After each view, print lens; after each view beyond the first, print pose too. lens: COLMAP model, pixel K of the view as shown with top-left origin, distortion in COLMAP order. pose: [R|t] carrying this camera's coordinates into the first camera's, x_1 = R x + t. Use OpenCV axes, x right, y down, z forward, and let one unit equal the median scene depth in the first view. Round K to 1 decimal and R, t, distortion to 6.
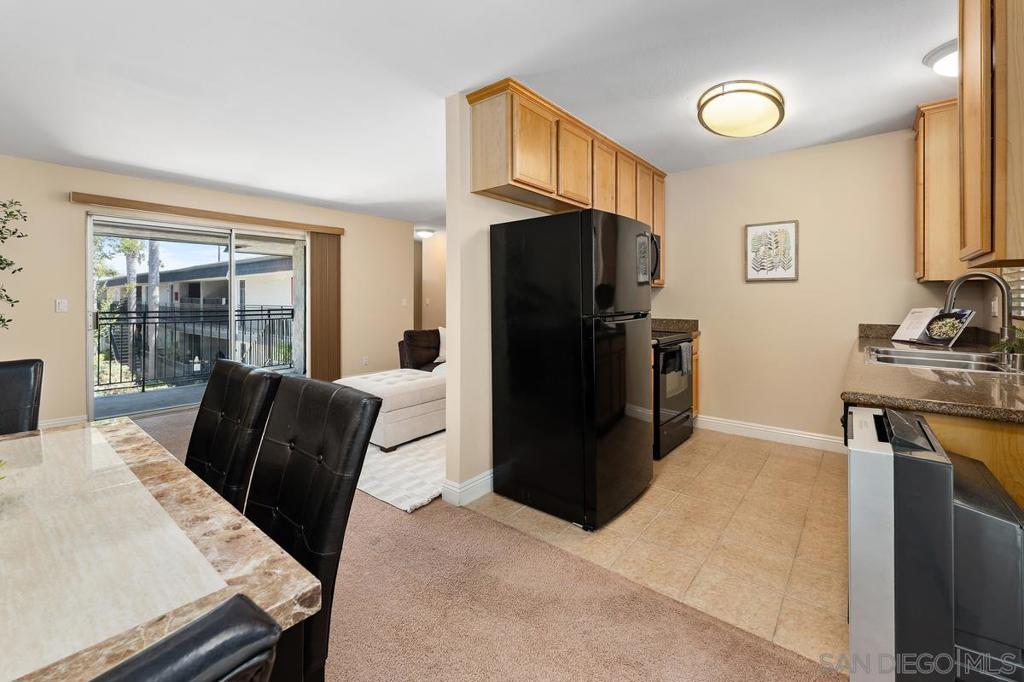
lens RADIAL K [[427.7, 0, 512.6], [0, 427.7, 300.8], [0, 0, 1]] dist [-0.002642, -0.000304]
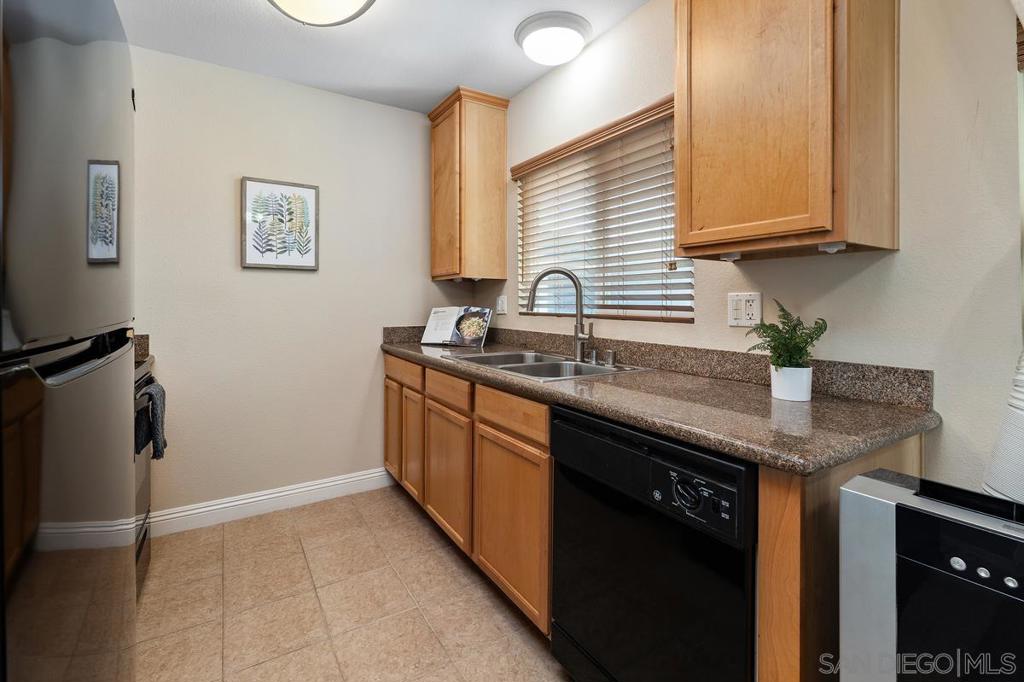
lens RADIAL K [[454.2, 0, 512.9], [0, 454.2, 300.7], [0, 0, 1]] dist [-0.000618, -0.000297]
pose [[0.311536, 0.001397, 0.950233, 0.050679], [-0.001999, 0.999998, -0.000815, 0.003004], [-0.950232, -0.001645, 0.311538, 0.509447]]
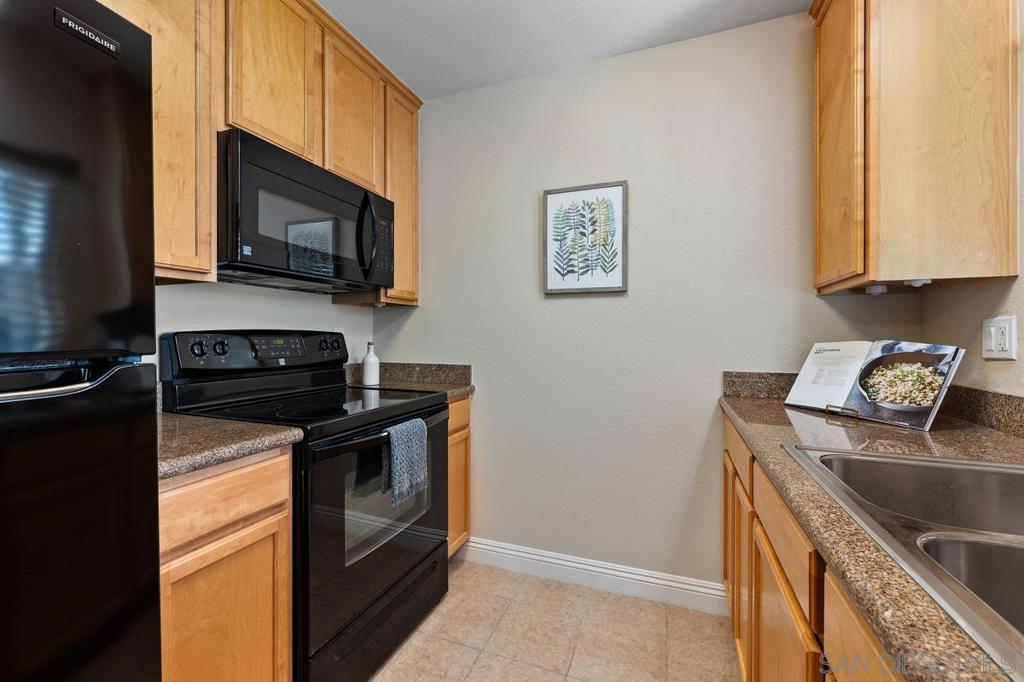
lens RADIAL K [[420.4, 0, 511.9], [0, 420.4, 338.8], [0, 0, 1]] dist [-0.001676, -0.000196]
pose [[0.949379, -0.002754, 0.314122, 0.406746], [0.000838, 0.999980, 0.006232, 0.009237], [-0.314133, -0.005653, 0.949362, 0.606176]]
